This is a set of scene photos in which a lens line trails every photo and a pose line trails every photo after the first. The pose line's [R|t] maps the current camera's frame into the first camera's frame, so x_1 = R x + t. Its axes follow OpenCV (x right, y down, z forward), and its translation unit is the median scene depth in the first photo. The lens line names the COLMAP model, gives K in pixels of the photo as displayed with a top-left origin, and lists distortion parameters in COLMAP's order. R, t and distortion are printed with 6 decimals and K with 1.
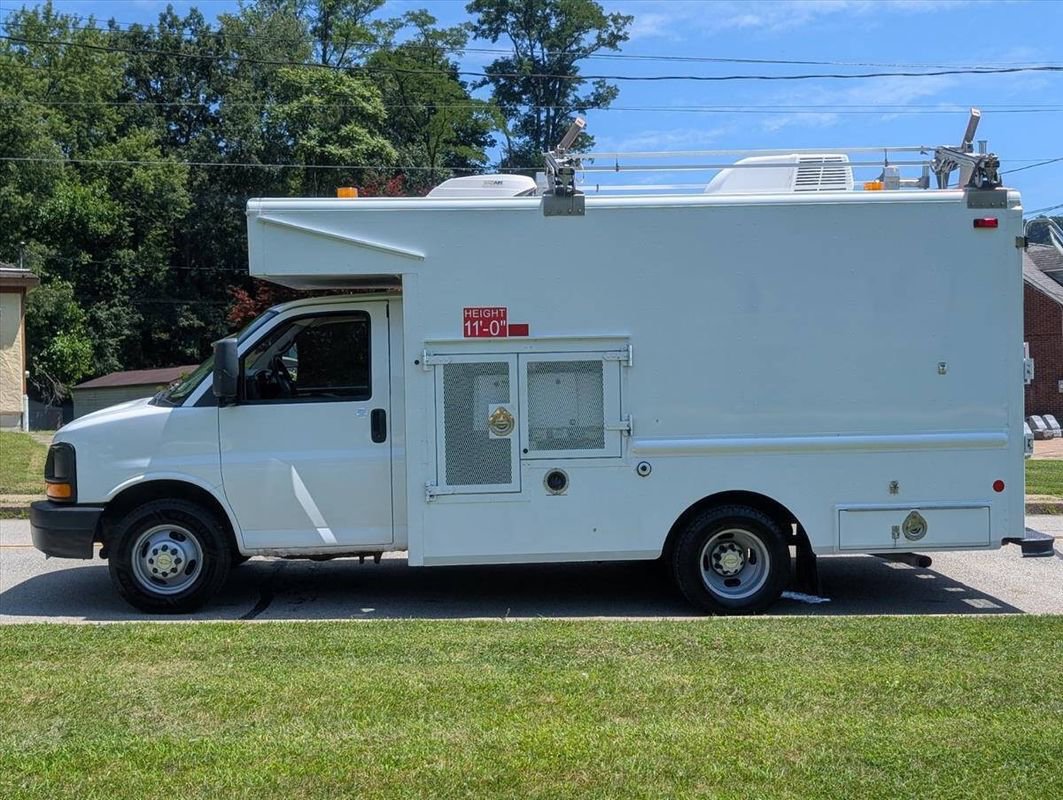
lens RADIAL K [[1262.9, 0, 498.5], [0, 1262.9, 403.3], [0, 0, 1]] dist [0.133886, -0.416395]
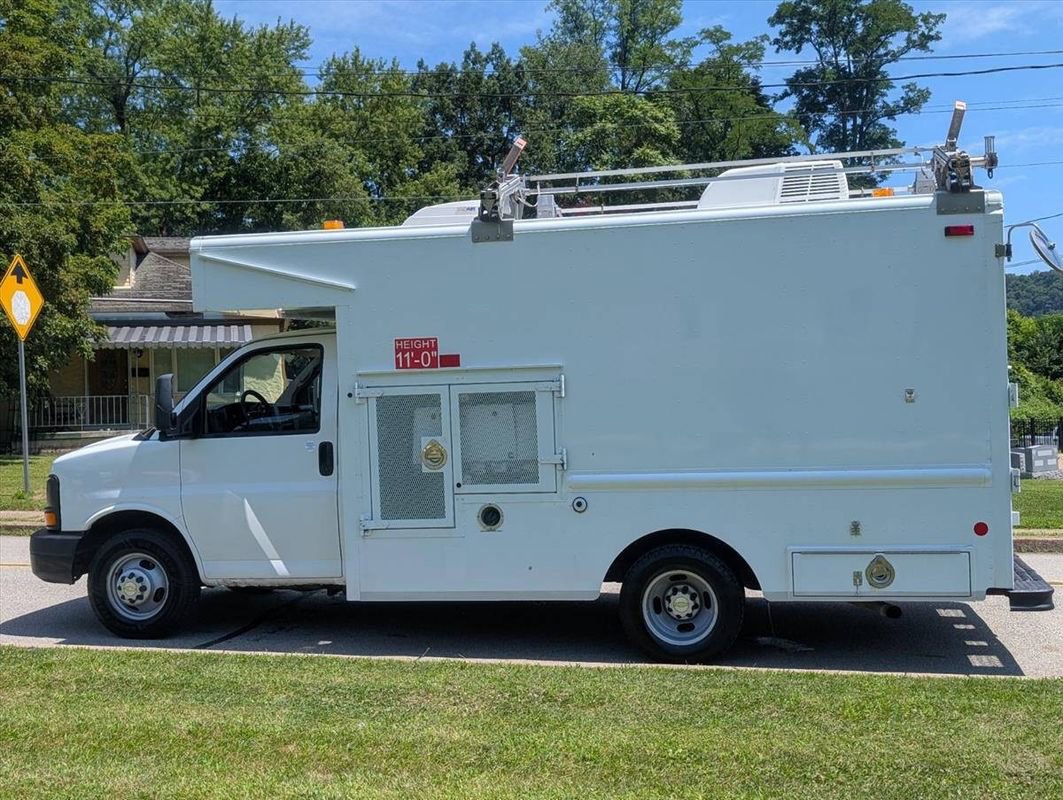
lens RADIAL K [[1256.8, 0, 533.1], [0, 1256.8, 422.9], [0, 0, 1]] dist [0.122197, -0.359347]
pose [[0.969099, -0.004483, -0.246633, 0.308783], [0.004543, 0.999990, -0.000326, -0.009353], [0.246632, -0.000804, 0.969109, 0.076145]]
